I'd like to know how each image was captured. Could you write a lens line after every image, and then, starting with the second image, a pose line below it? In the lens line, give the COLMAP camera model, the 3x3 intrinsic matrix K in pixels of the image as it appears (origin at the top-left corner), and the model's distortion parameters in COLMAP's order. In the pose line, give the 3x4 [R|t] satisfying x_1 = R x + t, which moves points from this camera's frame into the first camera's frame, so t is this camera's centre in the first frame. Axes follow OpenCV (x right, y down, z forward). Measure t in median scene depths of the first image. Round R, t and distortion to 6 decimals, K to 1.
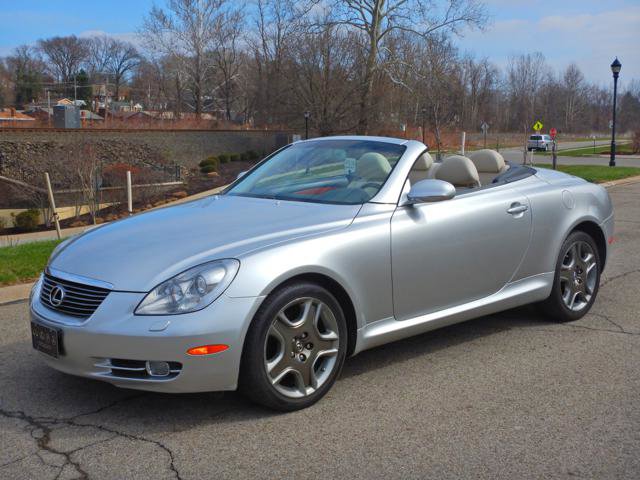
lens RADIAL K [[817.8, 0, 317.2], [0, 817.8, 239.7], [0, 0, 1]] dist [0.042245, 0.000000]
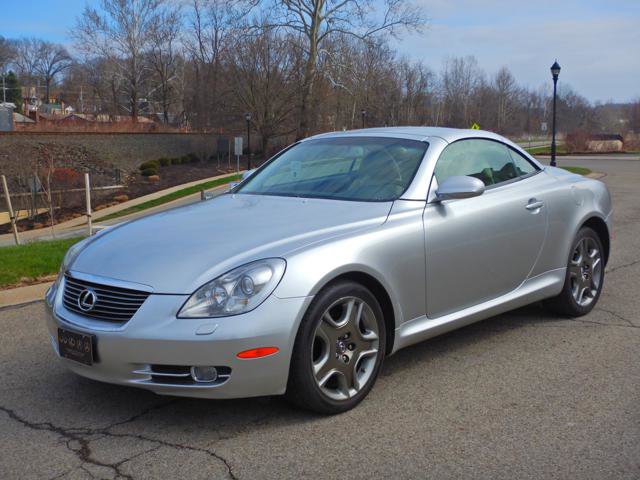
lens RADIAL K [[817.8, 0, 316.2], [0, 817.8, 239.6], [0, 0, 1]] dist [0.042245, 0.000000]
pose [[0.996875, -0.013862, 0.077771, -0.107156], [0.014146, 0.999895, -0.003108, 0.004248], [-0.077720, 0.004199, 0.996966, 0.027099]]
